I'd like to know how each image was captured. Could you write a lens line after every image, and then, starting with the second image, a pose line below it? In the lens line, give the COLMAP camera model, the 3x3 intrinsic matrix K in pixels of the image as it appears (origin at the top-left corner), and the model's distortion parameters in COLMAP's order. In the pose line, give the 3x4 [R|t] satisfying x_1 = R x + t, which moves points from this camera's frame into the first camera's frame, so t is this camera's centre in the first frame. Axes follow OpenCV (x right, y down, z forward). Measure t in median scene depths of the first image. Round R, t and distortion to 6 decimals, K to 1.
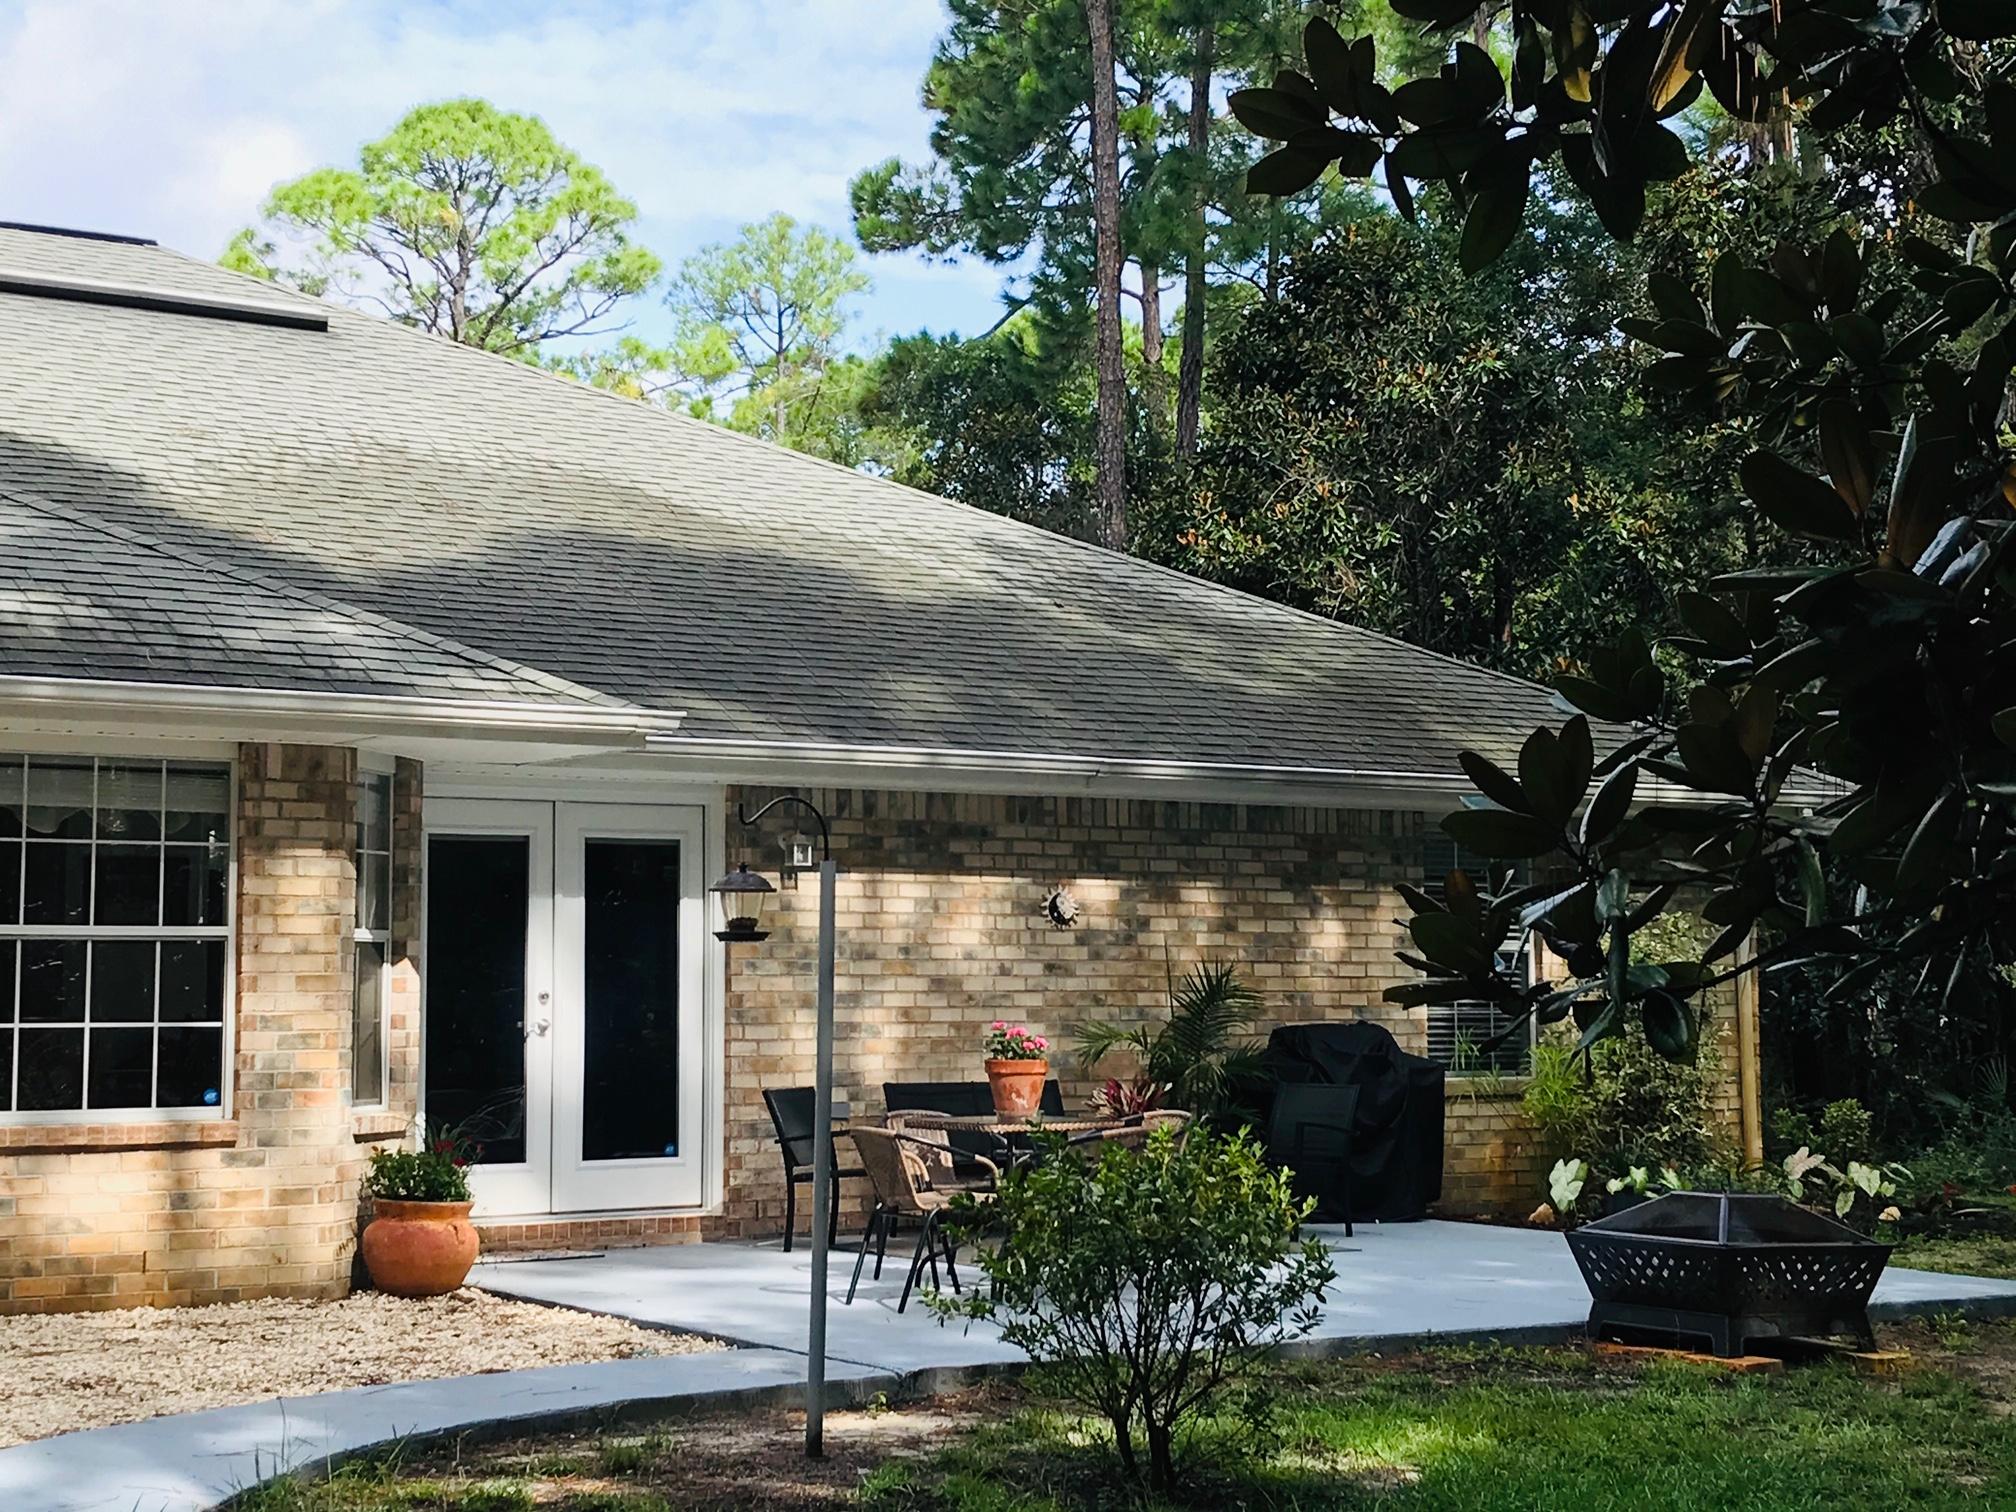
lens RADIAL K [[3223.6, 0, 1007.9], [0, 3223.6, 753.5], [0, 0, 1]] dist [0.052527, 0.000000]
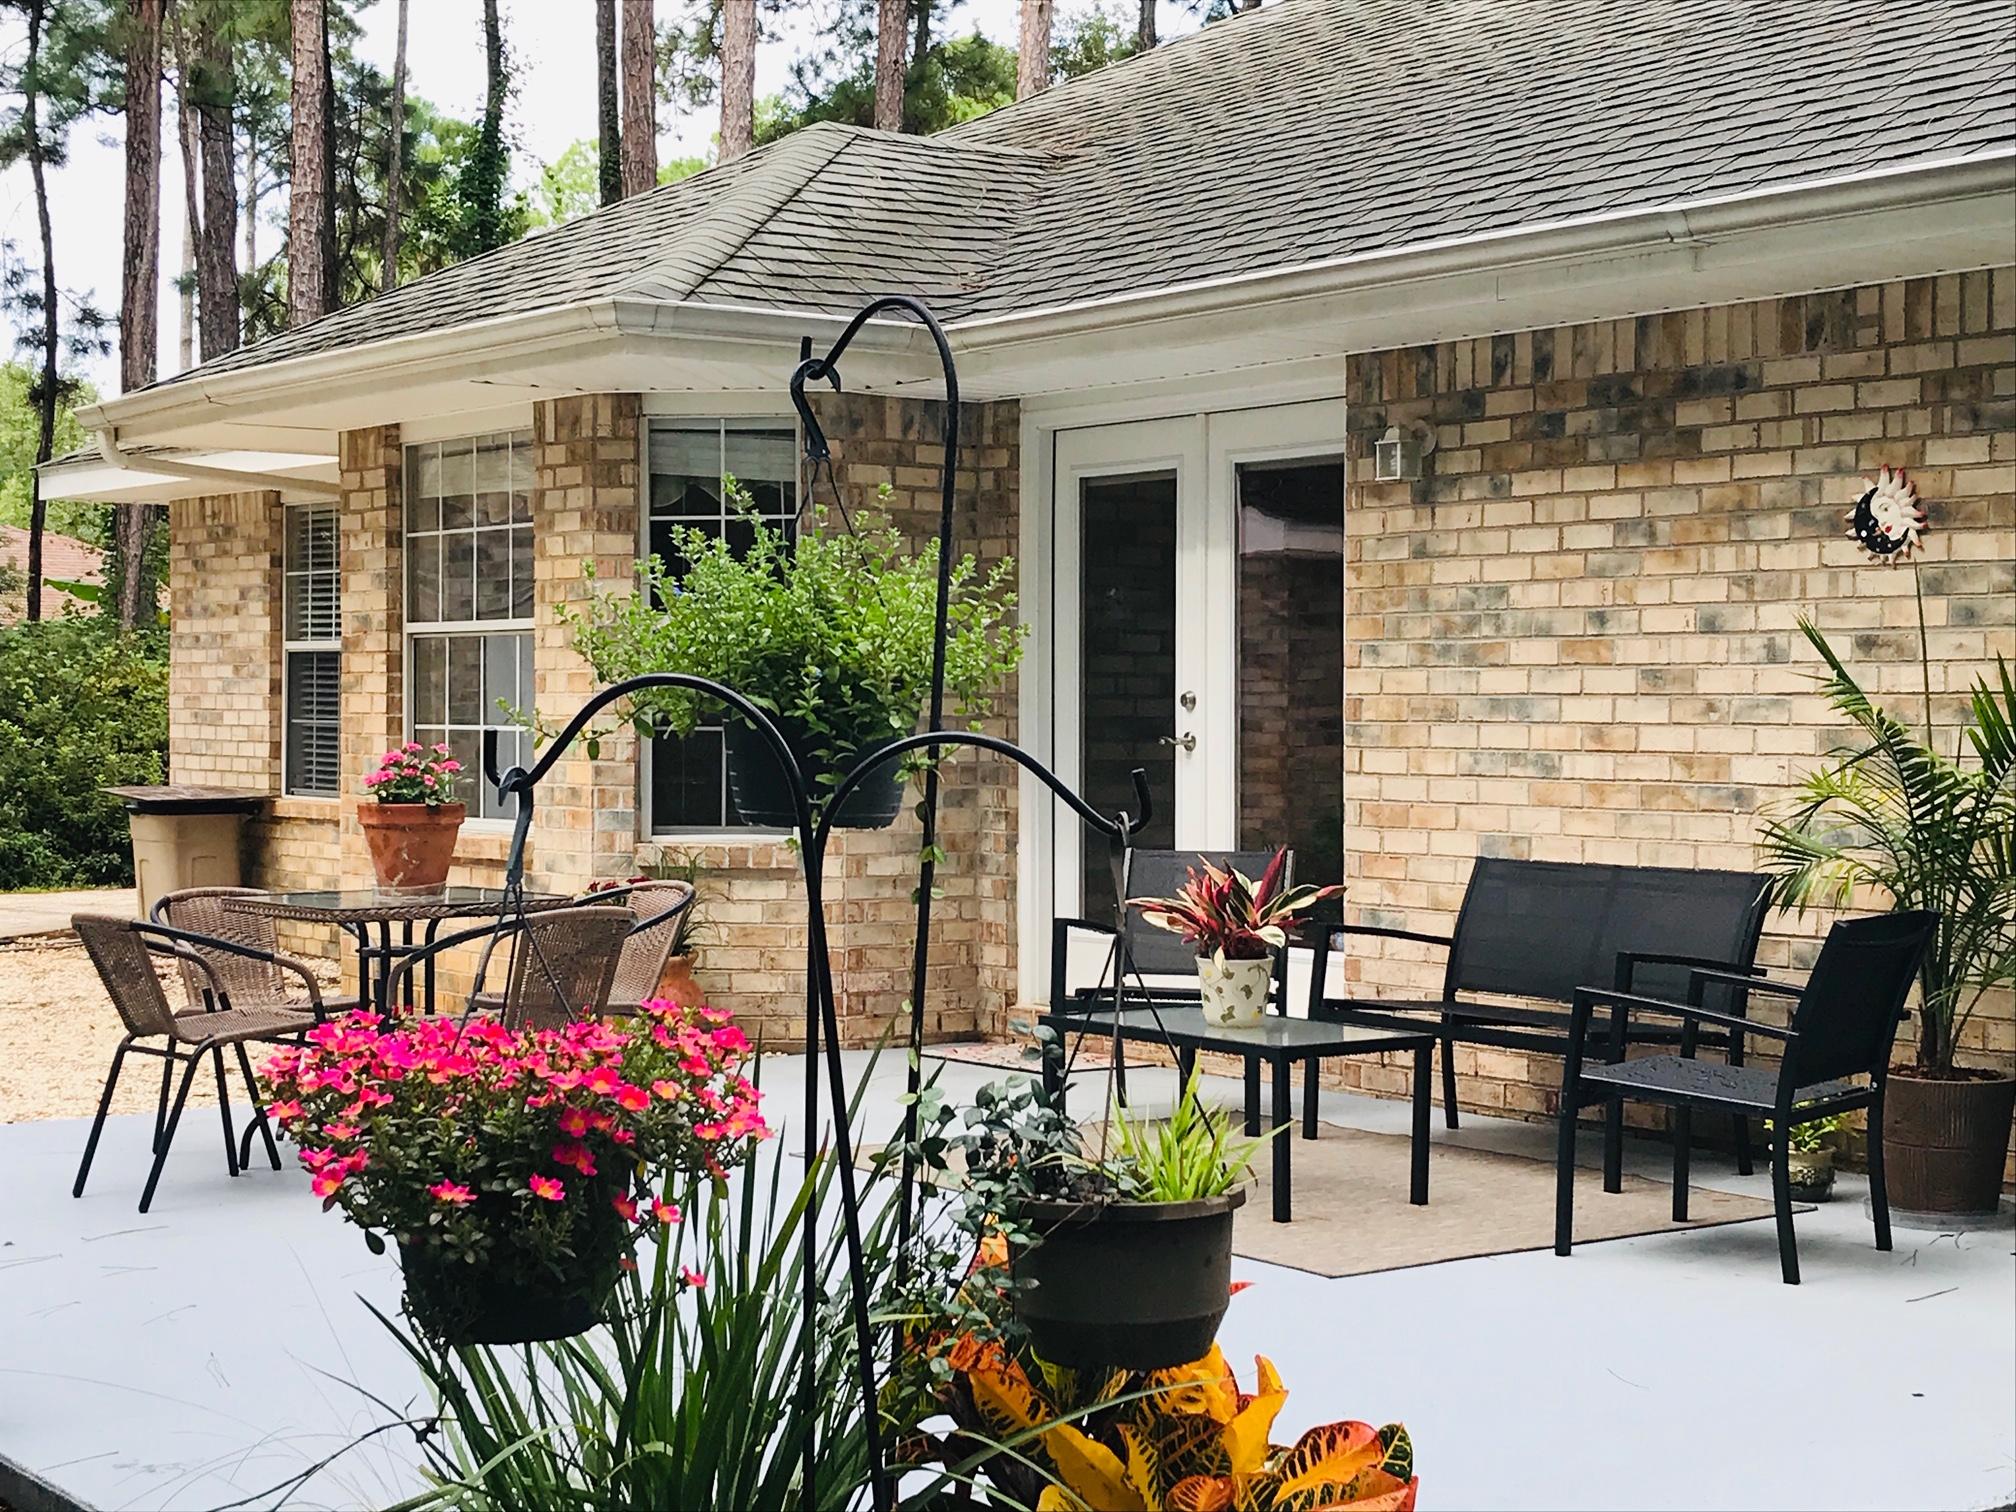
lens RADIAL K [[3223.6, 0, 1008.0], [0, 3223.6, 759.8], [0, 0, 1]] dist [0.052527, 0.000000]
pose [[0.040362, 0.018988, -0.999005, 0.502106], [0.072572, 0.997123, 0.021884, 0.065255], [0.996546, -0.073383, 0.038867, 0.871973]]
